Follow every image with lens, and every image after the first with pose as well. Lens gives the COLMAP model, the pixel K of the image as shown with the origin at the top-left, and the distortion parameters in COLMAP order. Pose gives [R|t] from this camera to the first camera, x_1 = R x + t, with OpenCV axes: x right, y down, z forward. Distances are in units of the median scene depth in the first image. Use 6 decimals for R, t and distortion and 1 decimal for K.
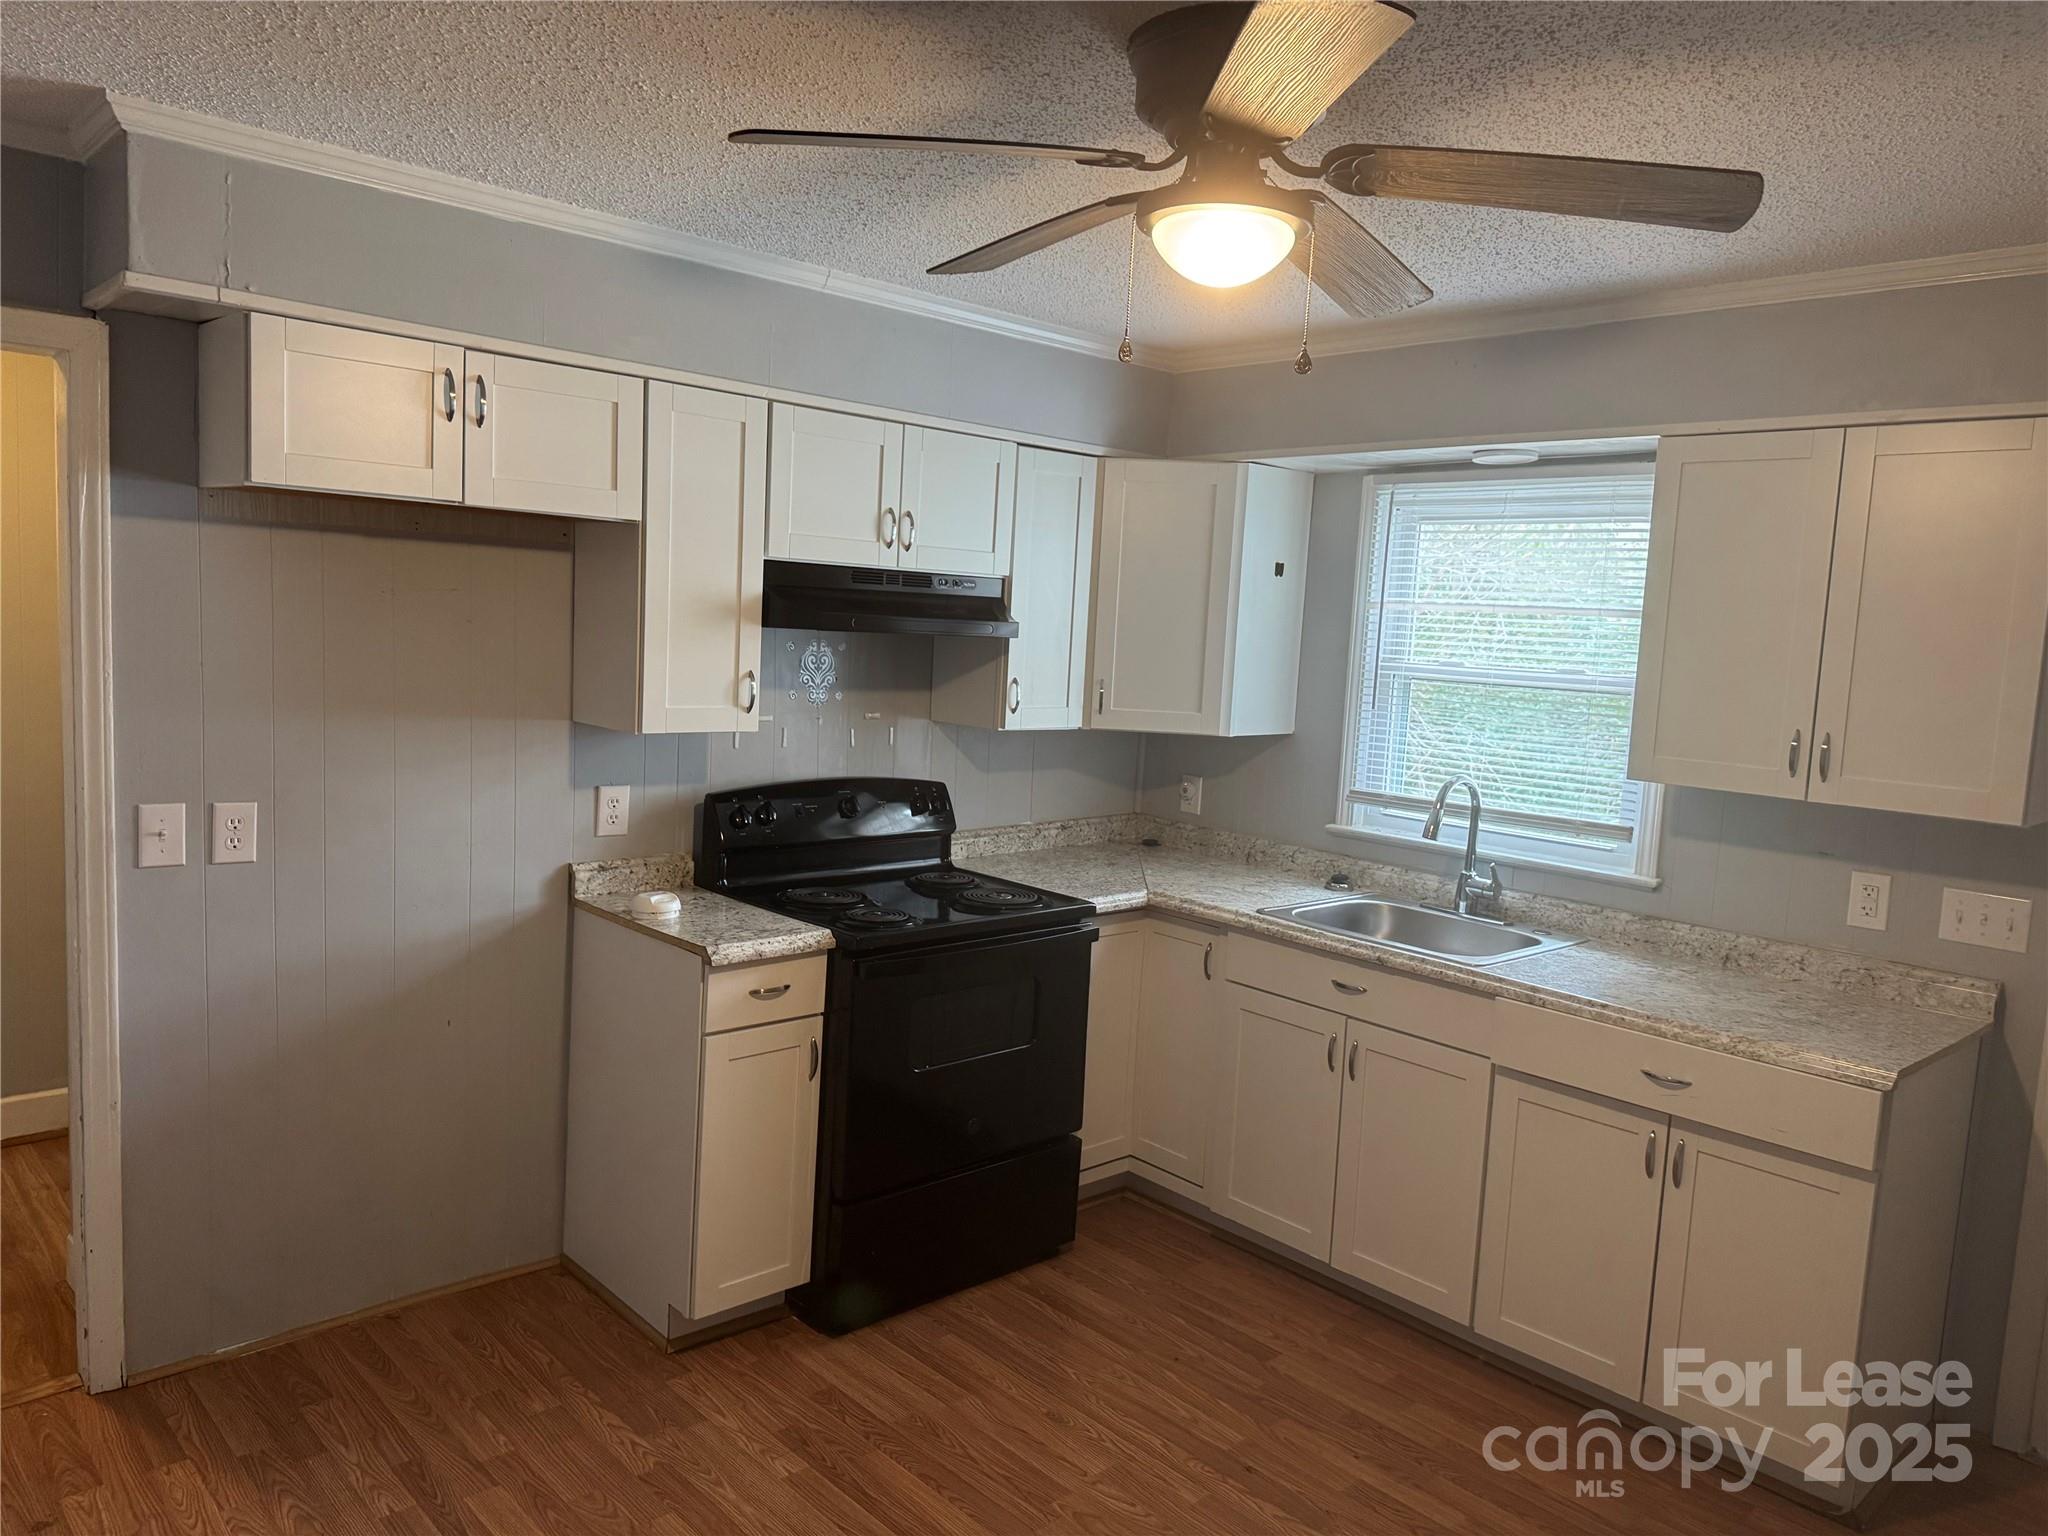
lens RADIAL K [[1420.1, 0, 1024.0], [0, 1420.1, 768.0], [0, 0, 1]] dist [-0.030923, -0.003808]
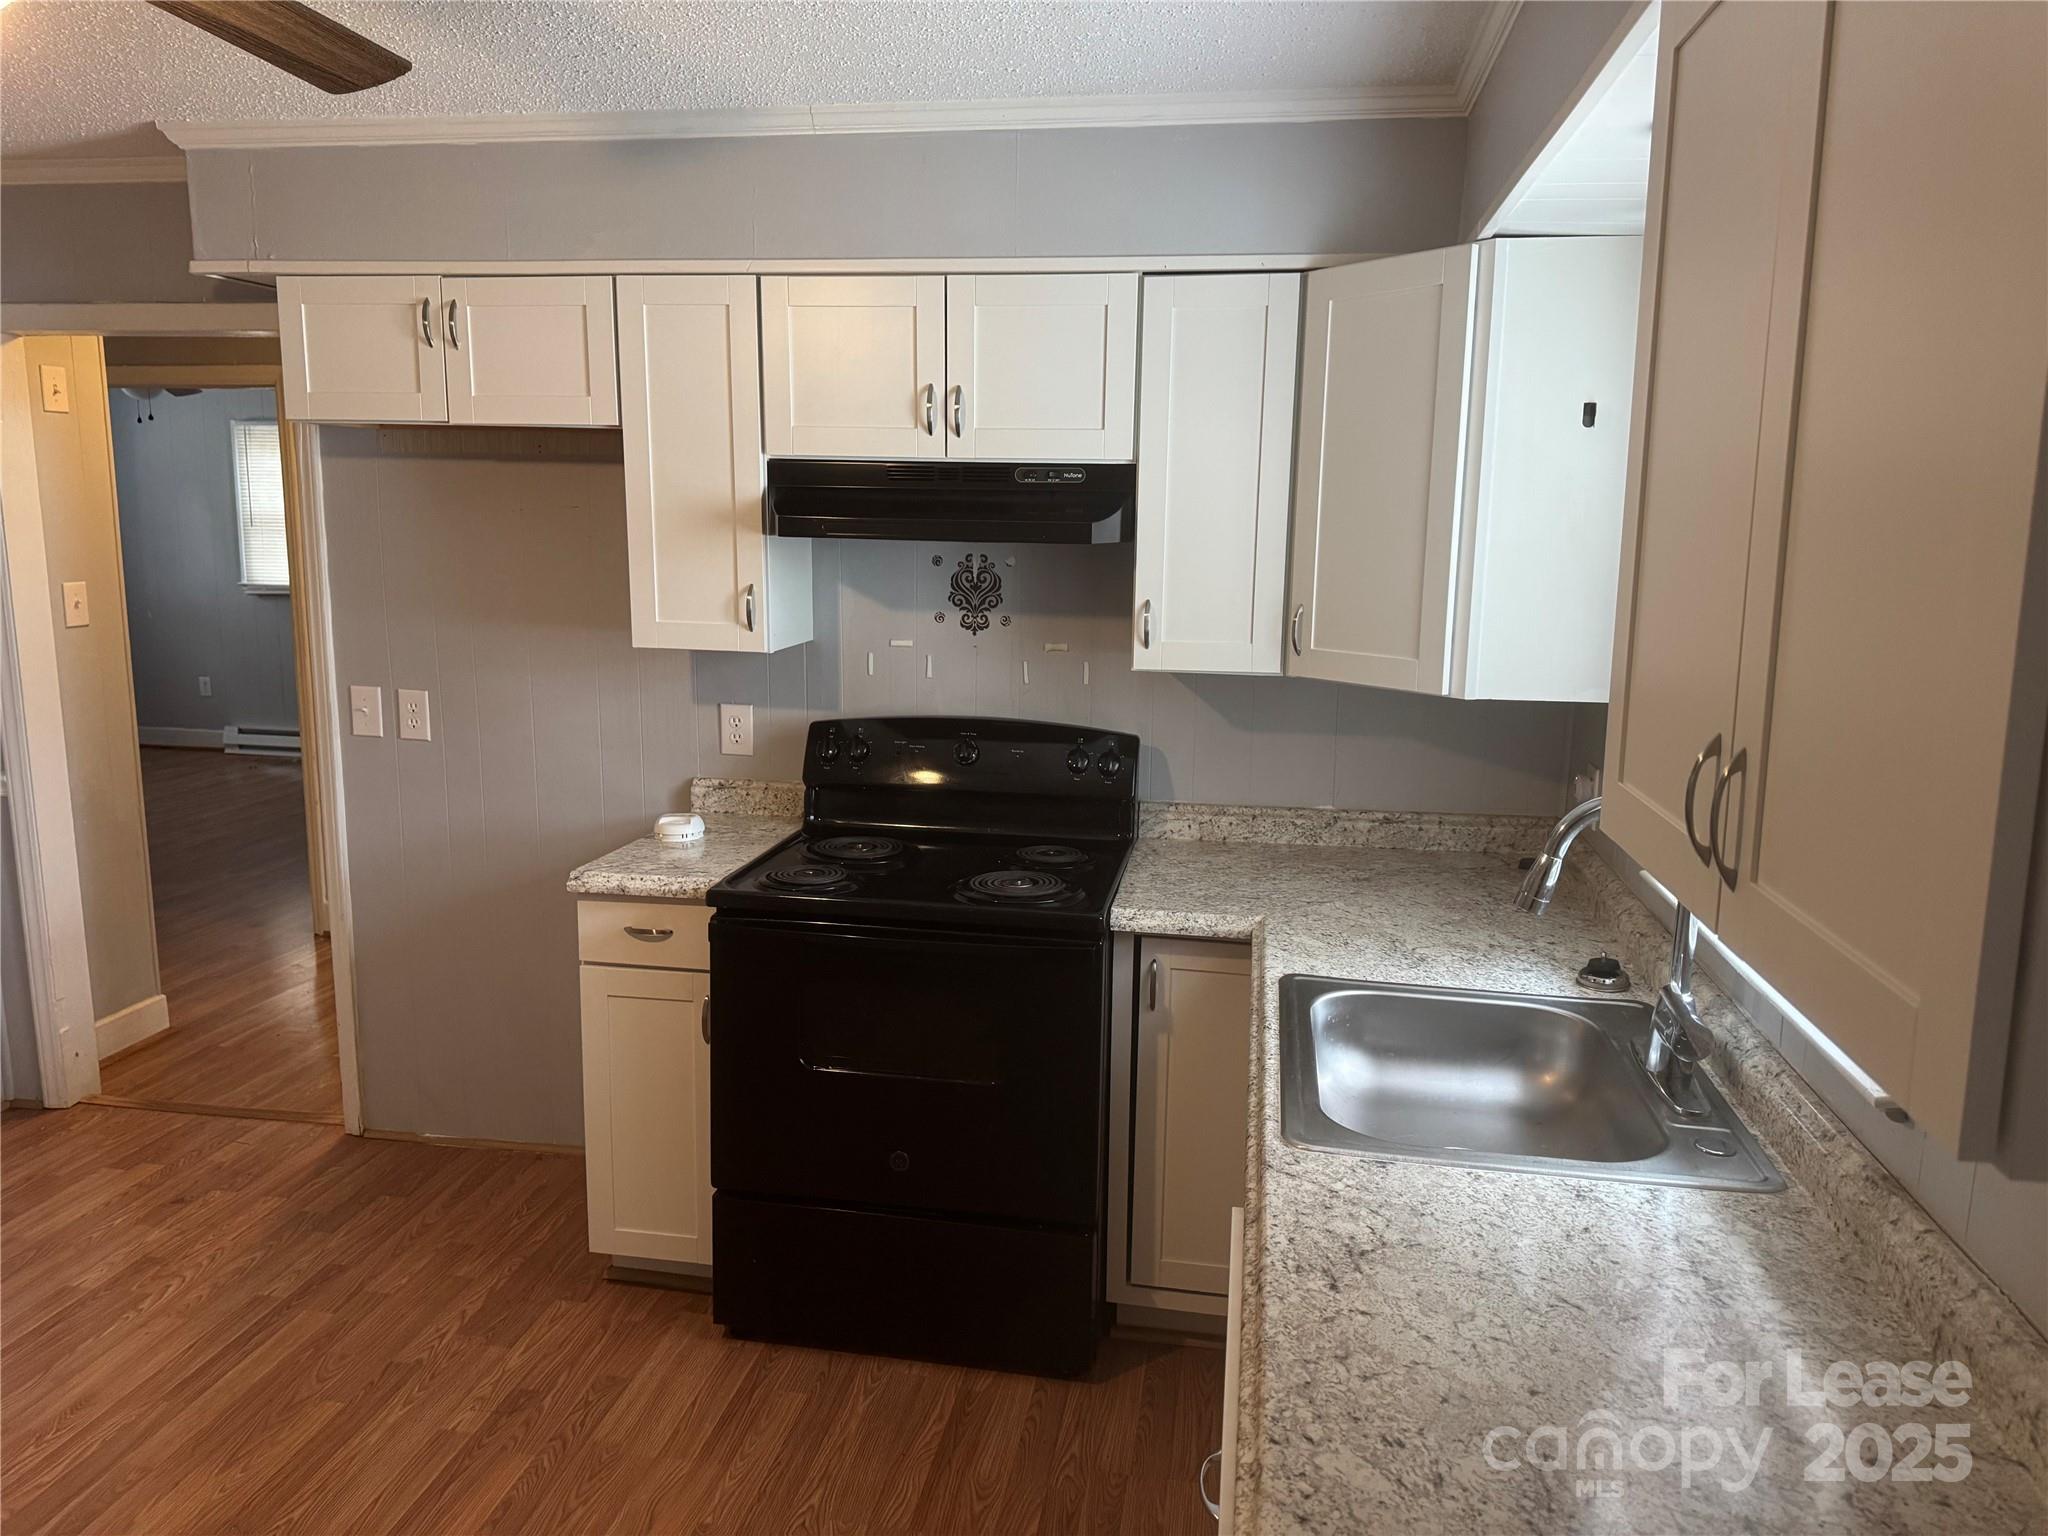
lens RADIAL K [[1423.6, 0, 1022.7], [0, 1423.6, 759.4], [0, 0, 1]] dist [-0.000181, 0.000929]
pose [[0.602146, 0.092865, -0.792966, 0.654585], [-0.070717, 0.995512, 0.062885, -0.026975], [0.795248, 0.018210, 0.606011, 0.603373]]
